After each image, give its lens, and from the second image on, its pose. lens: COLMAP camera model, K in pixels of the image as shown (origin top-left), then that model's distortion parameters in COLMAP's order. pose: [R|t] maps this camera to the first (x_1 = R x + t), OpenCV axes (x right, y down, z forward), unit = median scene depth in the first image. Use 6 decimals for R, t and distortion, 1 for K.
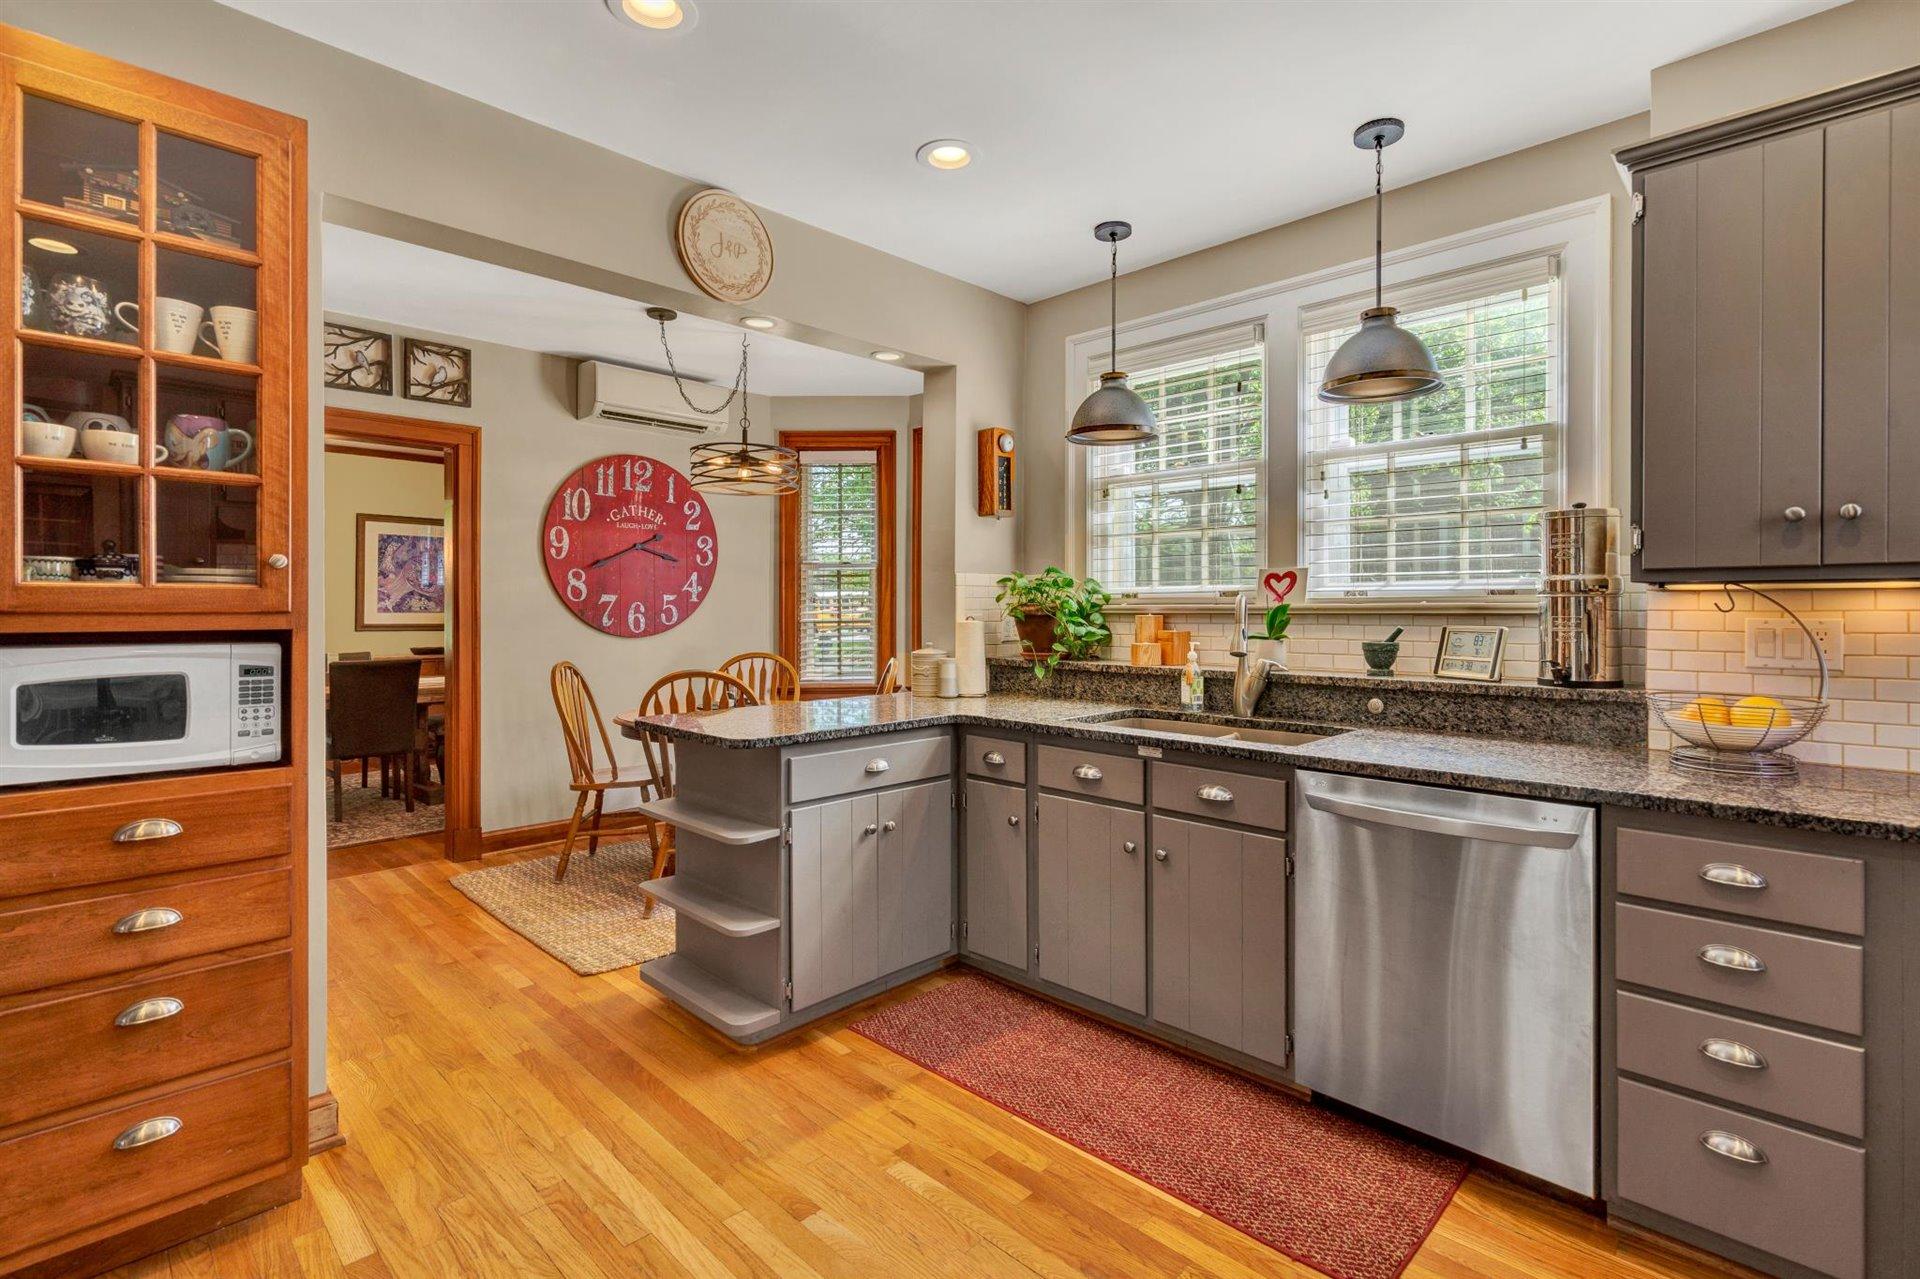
lens RADIAL K [[916.6, 0, 959.6], [0, 916.6, 633.7], [0, 0, 1]] dist [0.002248, 0.000380]
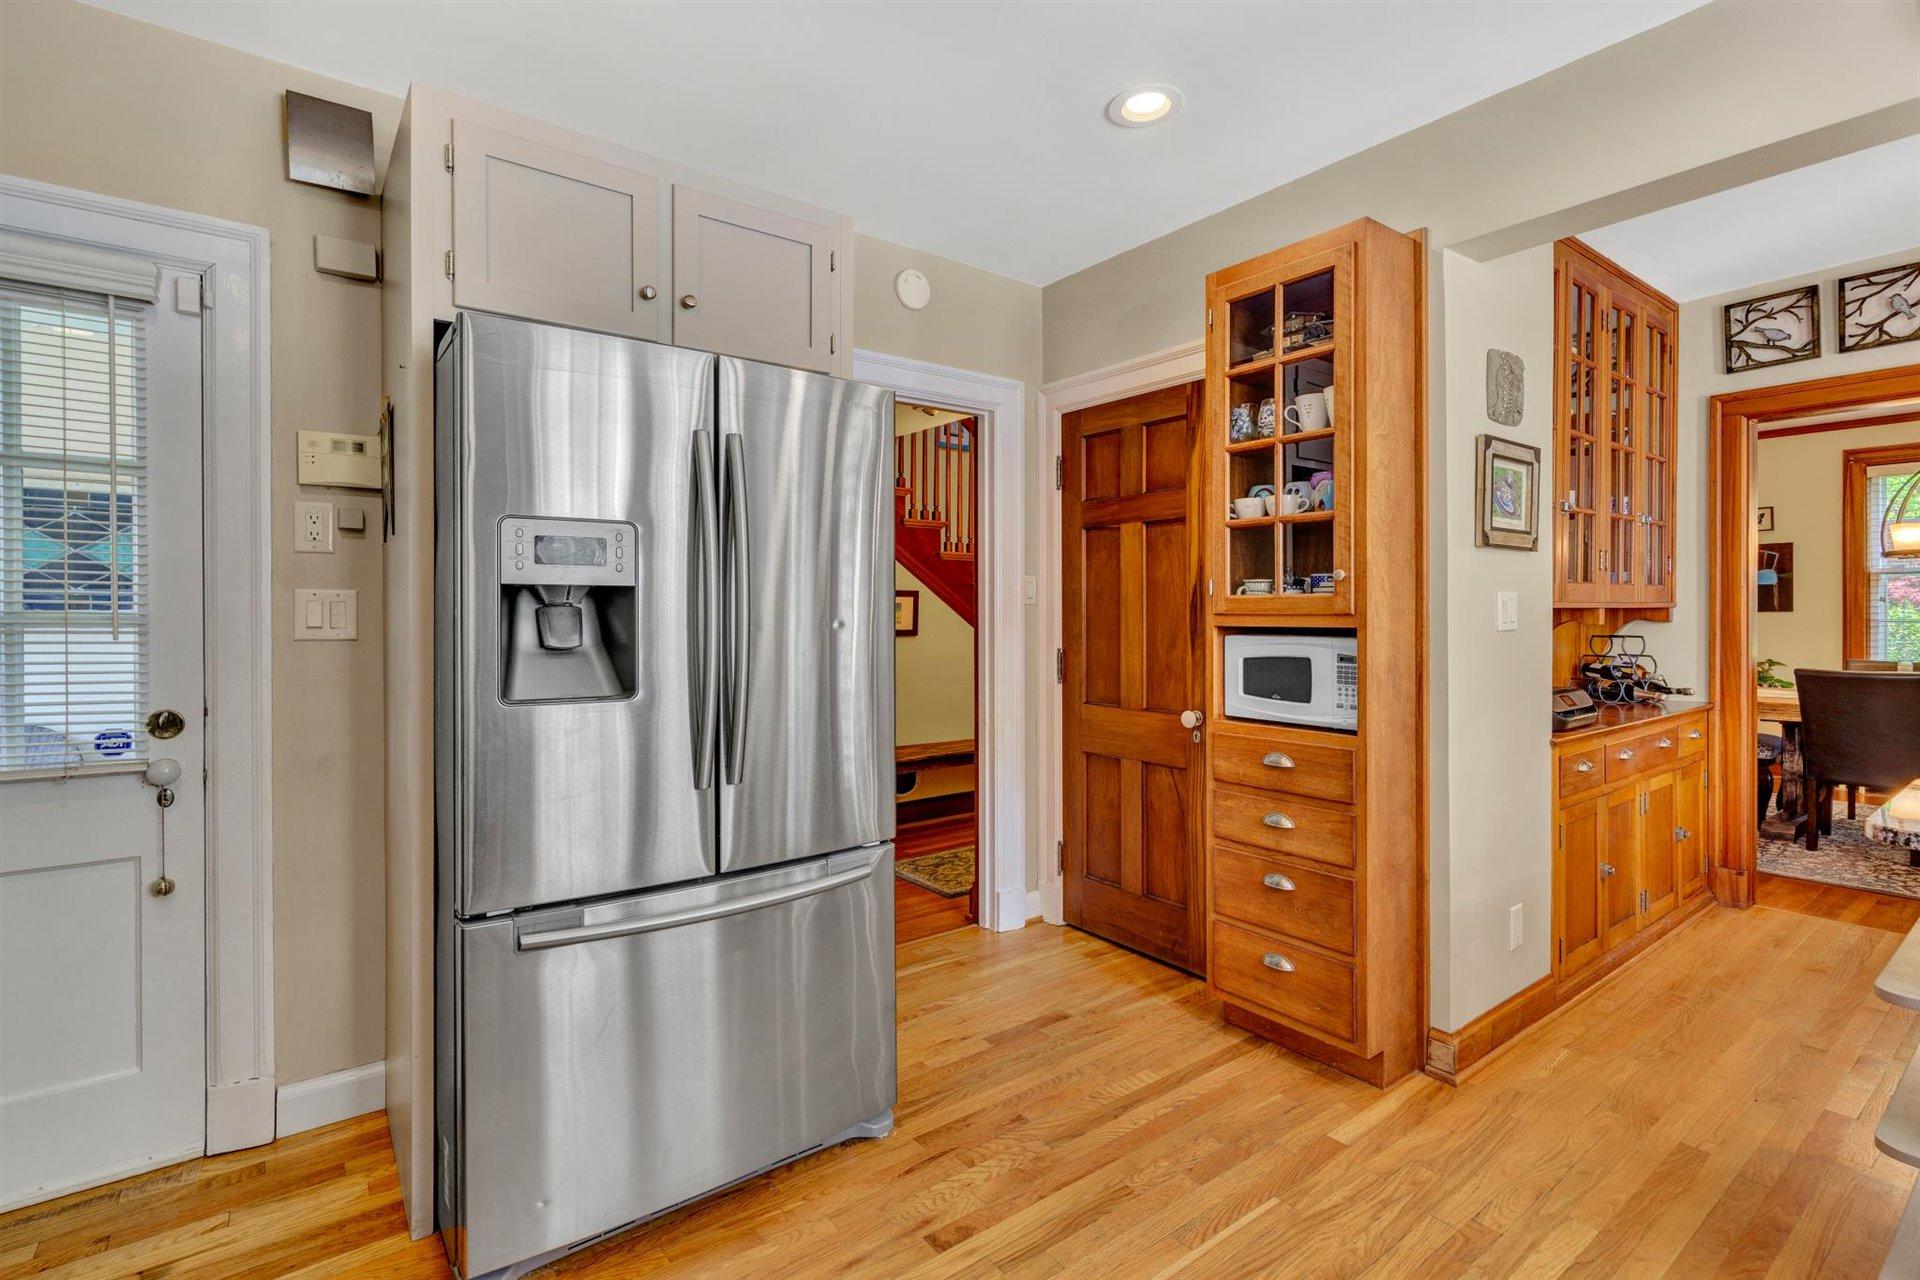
lens RADIAL K [[876.6, 0, 957.1], [0, 876.6, 638.3], [0, 0, 1]] dist [-0.001290, 0.001261]
pose [[-0.148866, 0.026684, -0.988497, 0.200151], [-0.021463, 0.999313, 0.030208, -0.005337], [0.988624, 0.025713, -0.148191, 0.232650]]
